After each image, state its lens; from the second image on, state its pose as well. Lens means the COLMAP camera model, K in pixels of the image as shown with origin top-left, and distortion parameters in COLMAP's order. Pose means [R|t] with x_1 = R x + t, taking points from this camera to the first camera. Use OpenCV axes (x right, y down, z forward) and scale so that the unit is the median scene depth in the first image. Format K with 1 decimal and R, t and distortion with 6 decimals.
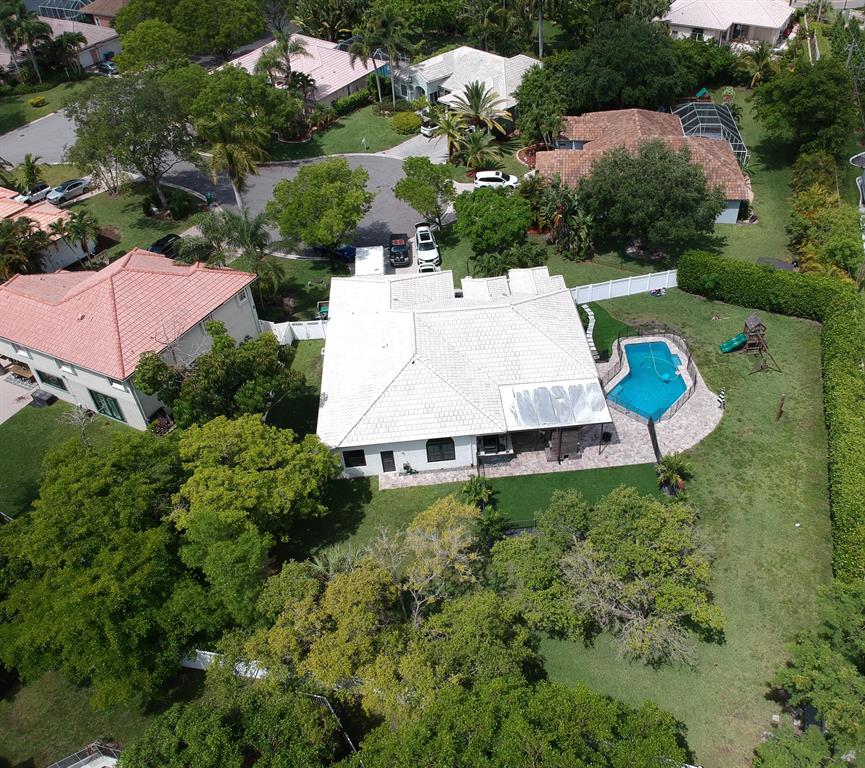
lens RADIAL K [[736.9, 0, 507.1], [0, 736.9, 384.3], [0, 0, 1]] dist [0.143053, -0.260335]
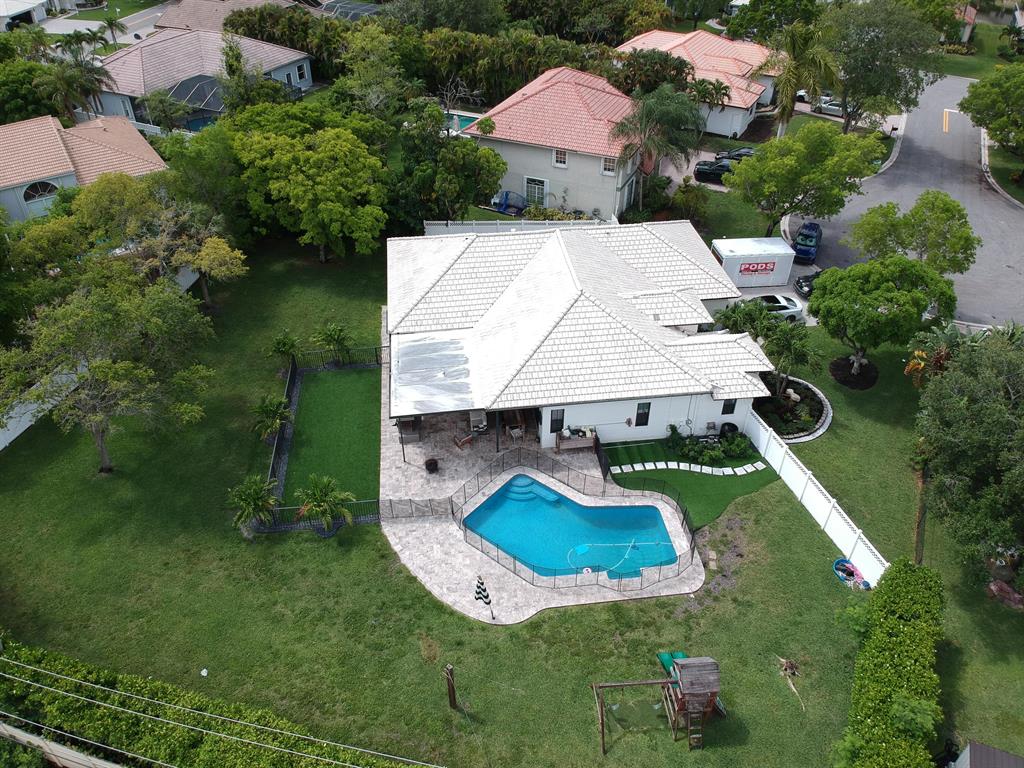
lens RADIAL K [[744.0, 0, 512.0], [0, 744.0, 384.0], [0, 0, 1]] dist [0.096813, -0.170816]
pose [[0.004157, 0.618631, -0.785670, 0.636007], [-0.651351, 0.597824, 0.467277, -0.352891], [0.758765, 0.509805, 0.405431, 0.718604]]
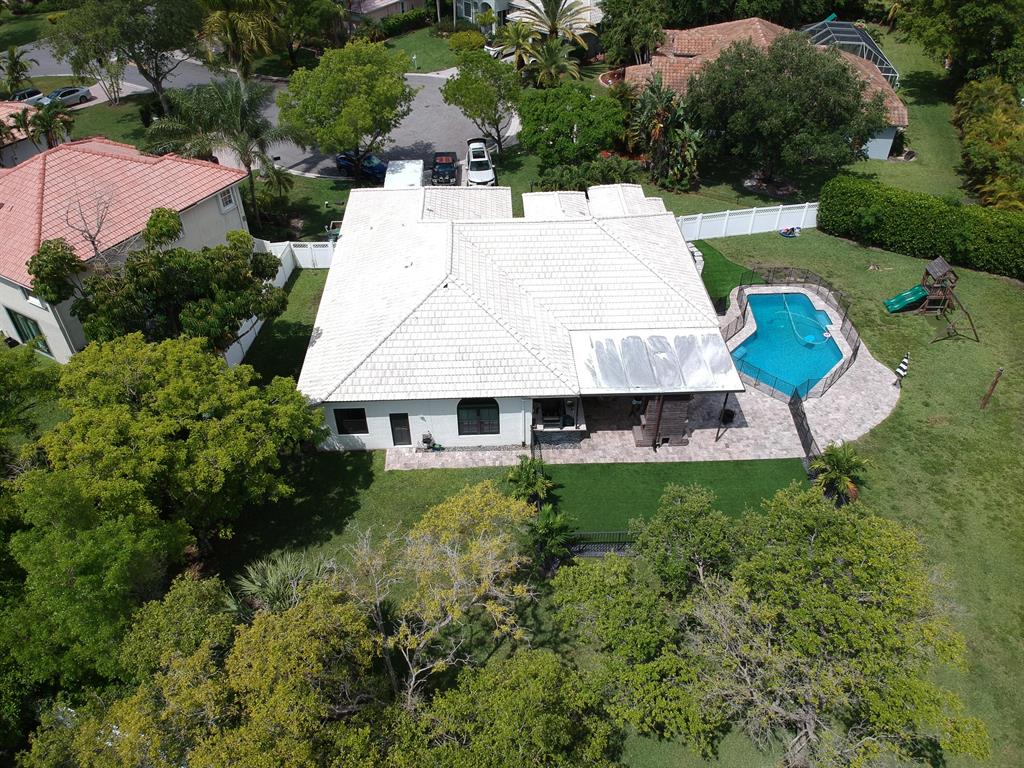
lens RADIAL K [[744.0, 0, 512.0], [0, 744.0, 384.0], [0, 0, 1]] dist [0.096813, -0.170816]
pose [[0.996285, 0.058399, -0.063294, -0.017389], [-0.058843, 0.998254, -0.005174, 0.056094], [0.062881, 0.008879, 0.997982, 0.304645]]
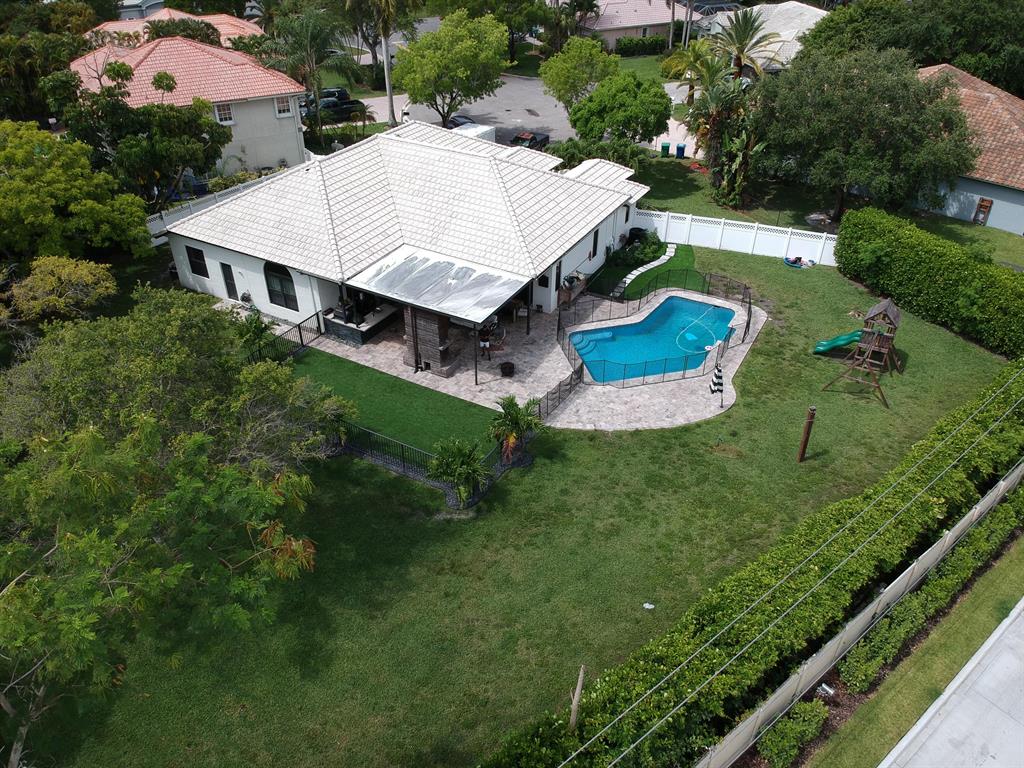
lens RADIAL K [[744.0, 0, 512.0], [0, 744.0, 384.0], [0, 0, 1]] dist [0.096813, -0.170816]
pose [[0.803765, 0.348286, -0.482348, 0.440141], [-0.393925, 0.919114, 0.007240, 0.075568], [0.445854, 0.184189, 0.875950, 0.443575]]
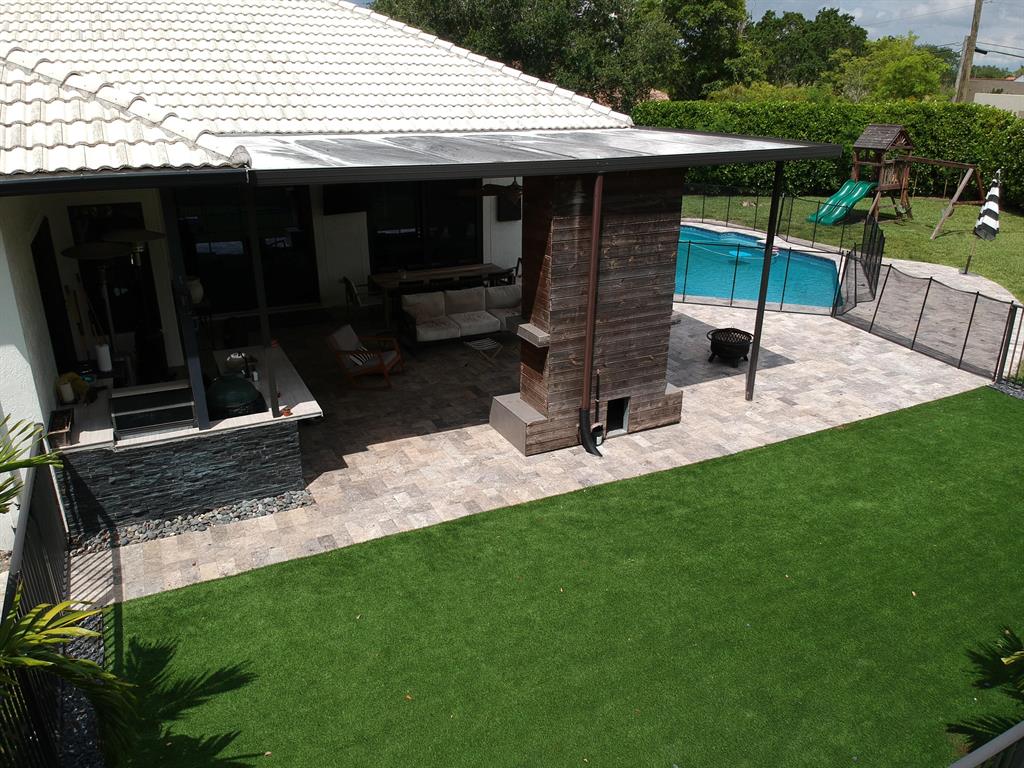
lens RADIAL K [[744.0, 0, 512.0], [0, 744.0, 384.0], [0, 0, 1]] dist [0.096813, -0.170816]
pose [[0.943899, -0.109270, 0.311632, -0.002241], [0.207168, 0.930814, -0.301109, 0.135938], [-0.257169, 0.348777, 0.901232, 0.798855]]
